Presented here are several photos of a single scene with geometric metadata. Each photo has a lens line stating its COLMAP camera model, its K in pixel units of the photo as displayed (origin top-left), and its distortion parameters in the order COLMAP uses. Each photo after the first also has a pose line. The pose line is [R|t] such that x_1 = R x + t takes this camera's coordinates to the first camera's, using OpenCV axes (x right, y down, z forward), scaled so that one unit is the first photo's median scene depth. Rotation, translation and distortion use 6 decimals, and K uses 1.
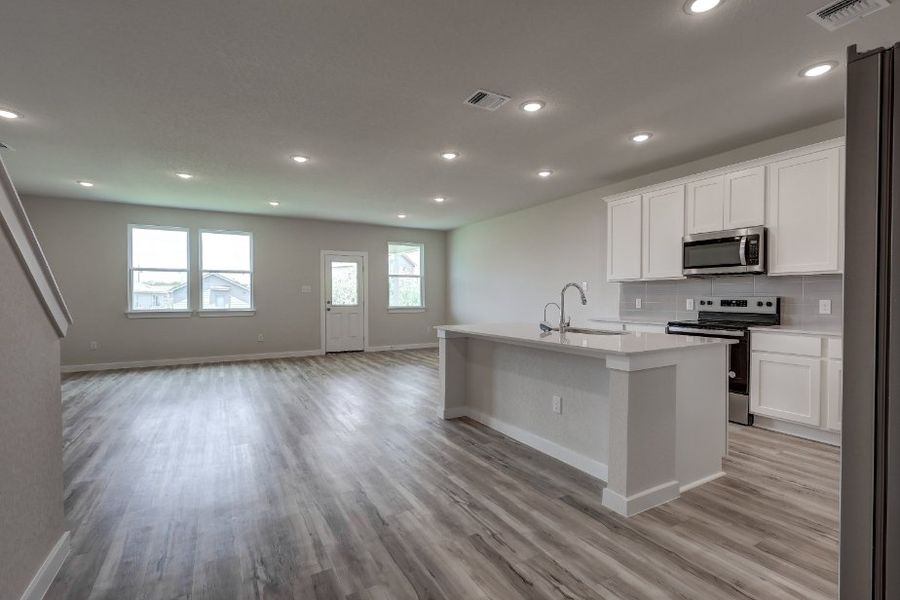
lens RADIAL K [[411.6, 0, 469.1], [0, 411.6, 300.3], [0, 0, 1]] dist [0.000789, 0.000223]
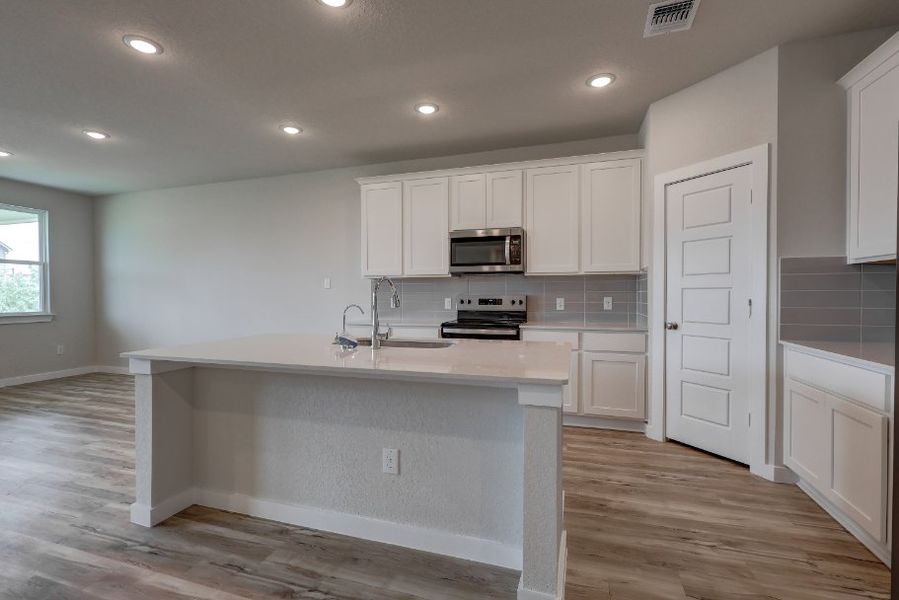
lens RADIAL K [[406.0, 0, 445.1], [0, 406.0, 299.8], [0, 0, 1]] dist [-0.000699, 0.000118]
pose [[0.766763, -0.009217, 0.641864, -0.101694], [0.008308, 0.999956, 0.004435, -0.003419], [-0.641876, 0.001932, 0.766806, 0.347888]]
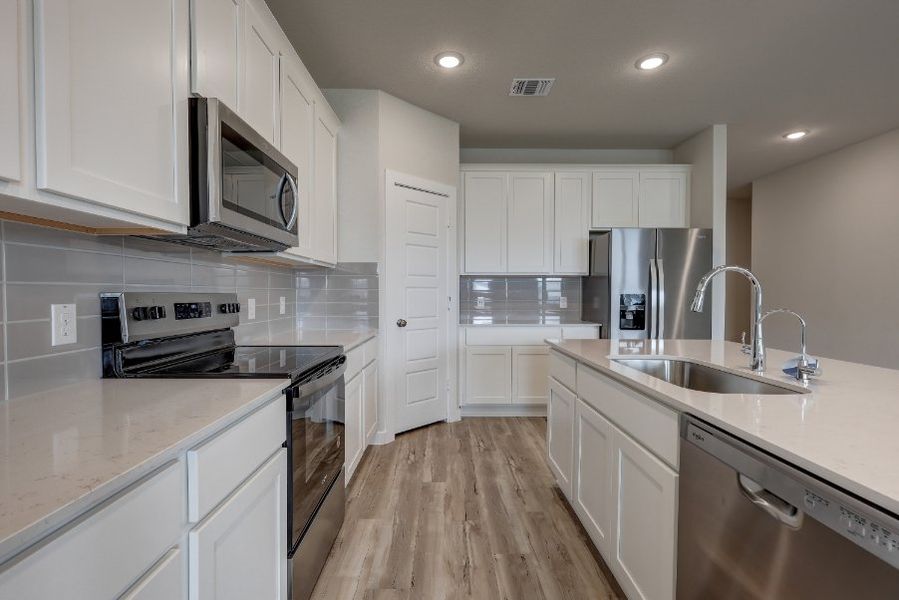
lens RADIAL K [[406.0, 0, 445.1], [0, 406.0, 299.8], [0, 0, 1]] dist [-0.000699, 0.000118]
pose [[-0.844525, -0.009219, 0.535436, 0.255348], [0.004967, 0.999674, 0.025046, -0.013259], [-0.535493, 0.023811, -0.844204, 1.387591]]
